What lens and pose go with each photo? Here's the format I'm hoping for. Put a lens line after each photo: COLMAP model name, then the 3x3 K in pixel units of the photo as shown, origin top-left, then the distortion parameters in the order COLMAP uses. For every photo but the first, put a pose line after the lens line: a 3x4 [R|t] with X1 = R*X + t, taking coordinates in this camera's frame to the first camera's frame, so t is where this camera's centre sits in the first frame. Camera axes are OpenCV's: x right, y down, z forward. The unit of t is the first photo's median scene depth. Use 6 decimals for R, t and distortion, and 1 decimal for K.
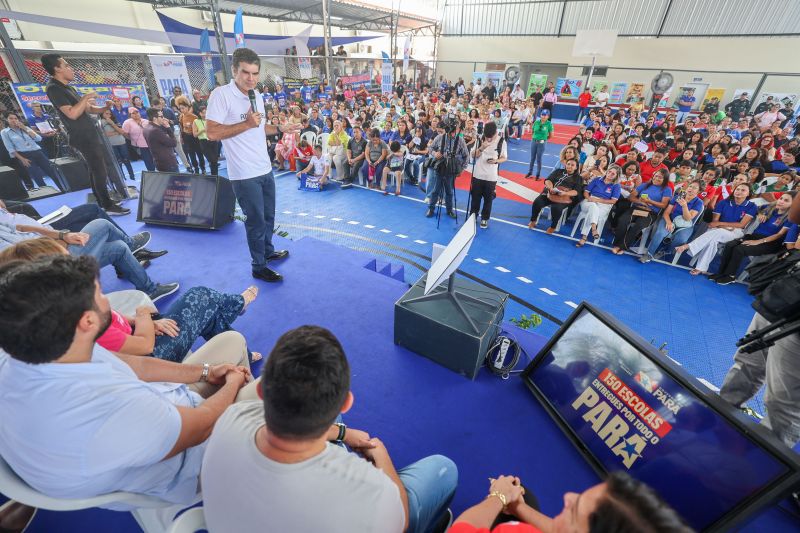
lens RADIAL K [[340.4, 0, 395.3], [0, 340.4, 260.0], [0, 0, 1]] dist [-0.044994, 0.015670]
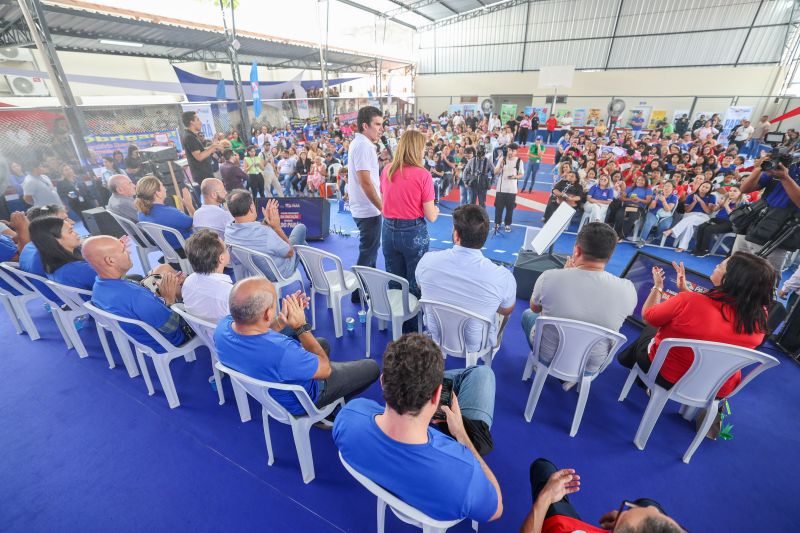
lens RADIAL K [[340.4, 0, 395.3], [0, 340.4, 260.0], [0, 0, 1]] dist [-0.044994, 0.015670]
pose [[0.994288, -0.076895, 0.074013, -0.168280], [0.082700, 0.993449, -0.078862, 0.047922], [-0.067464, 0.084532, 0.994134, -0.120478]]
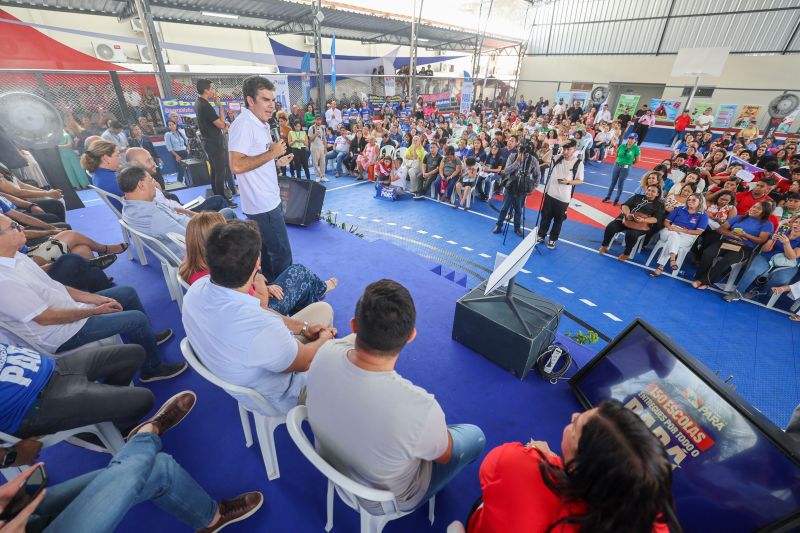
lens RADIAL K [[340.4, 0, 395.3], [0, 340.4, 260.0], [0, 0, 1]] dist [-0.044994, 0.015670]
pose [[0.978171, 0.098297, -0.183083, -0.001699], [-0.105535, 0.993957, -0.030191, 0.012573], [0.179009, 0.048853, 0.982634, -0.038729]]
